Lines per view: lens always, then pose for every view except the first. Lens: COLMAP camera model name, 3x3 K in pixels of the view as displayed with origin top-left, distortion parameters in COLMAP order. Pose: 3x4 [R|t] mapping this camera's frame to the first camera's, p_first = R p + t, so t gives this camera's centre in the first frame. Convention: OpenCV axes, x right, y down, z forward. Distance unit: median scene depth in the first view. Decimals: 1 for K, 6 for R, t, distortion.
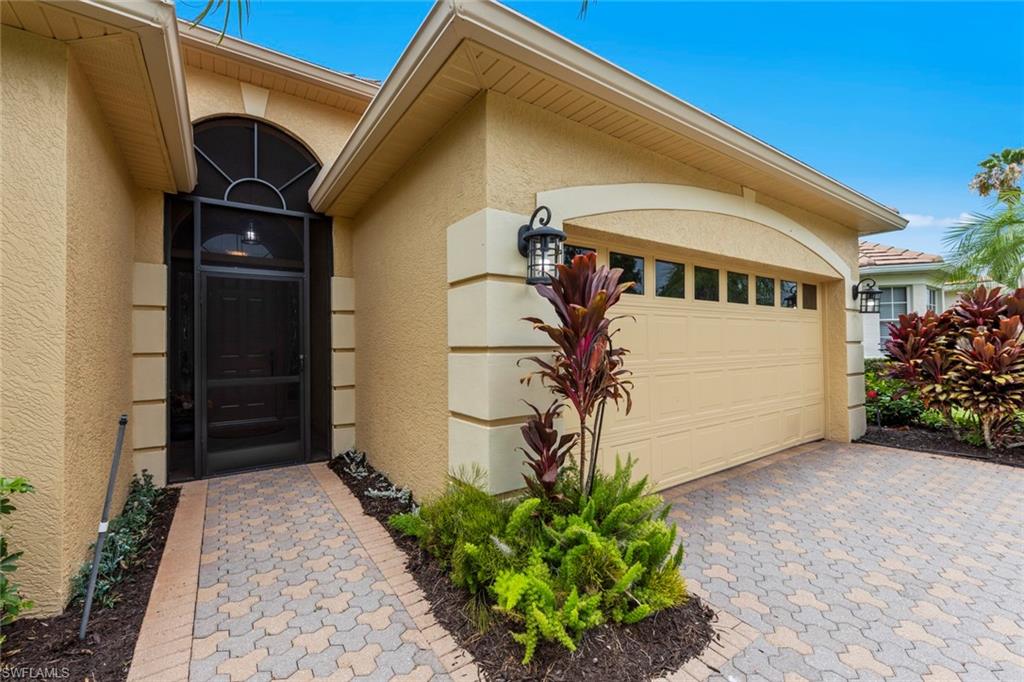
lens RADIAL K [[428.1, 0, 512.0], [0, 428.1, 341.0], [0, 0, 1]] dist [0.001855, 0.000115]
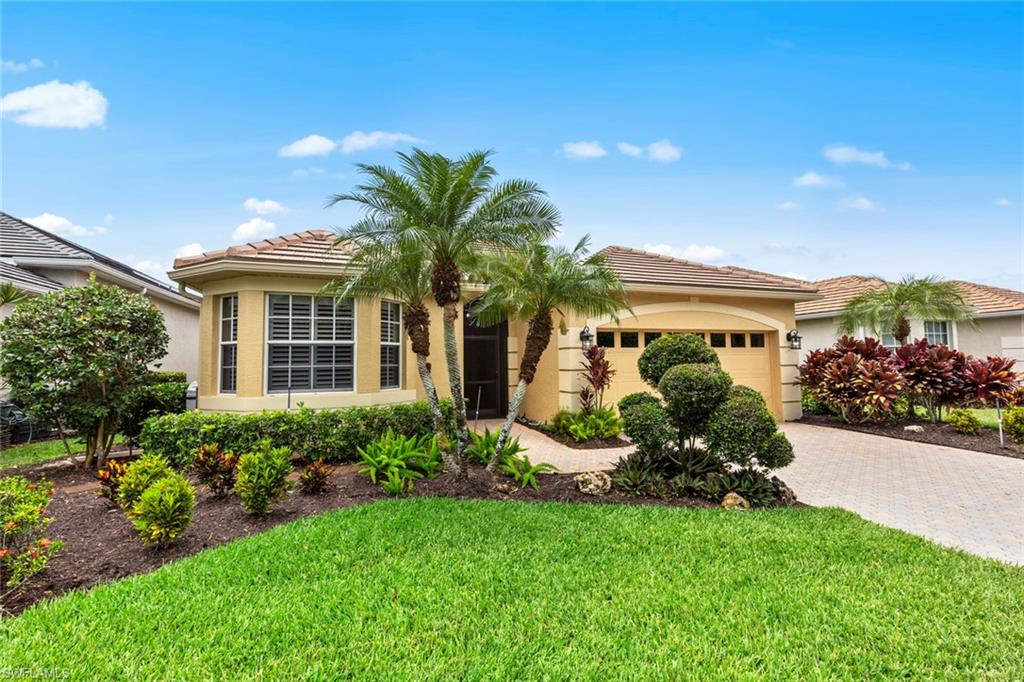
lens RADIAL K [[442.1, 0, 512.0], [0, 442.1, 341.0], [0, 0, 1]] dist [0.020076, 0.000083]
pose [[0.965786, -0.016404, -0.258821, 0.291083], [0.006933, 0.999274, -0.037461, -0.061015], [0.259248, 0.034385, 0.965199, -1.778268]]
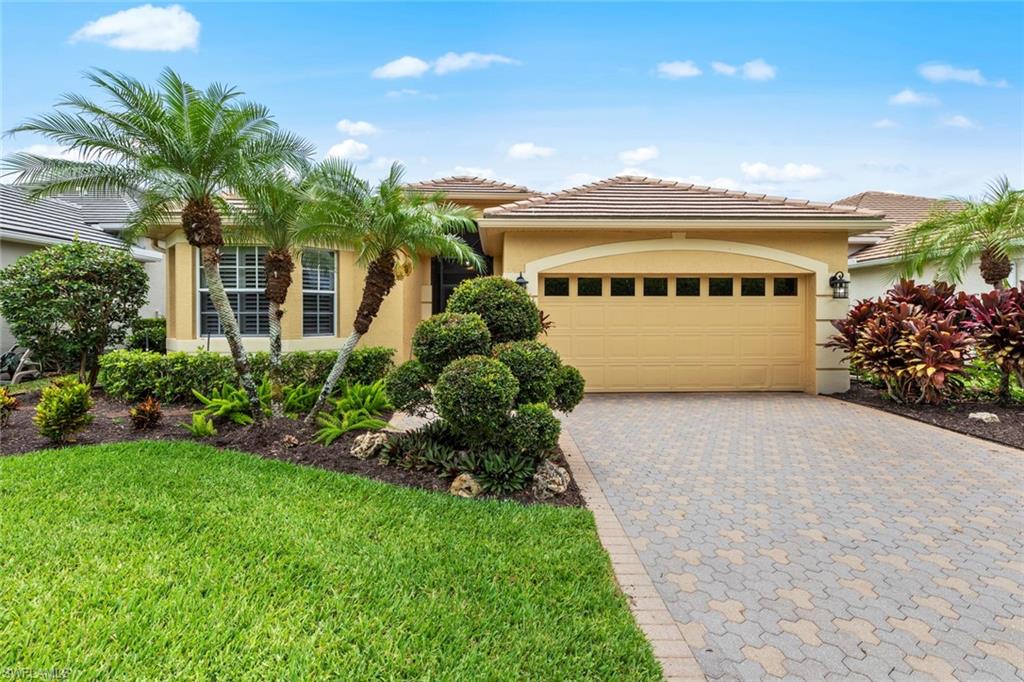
lens RADIAL K [[458.0, 0, 512.9], [0, 458.0, 314.6], [0, 0, 1]] dist [0.017223, 0.000072]
pose [[0.837024, 0.010678, -0.547061, 1.264349], [-0.001897, 0.999860, 0.016613, -0.058937], [0.547162, -0.012867, 0.836928, -1.183025]]
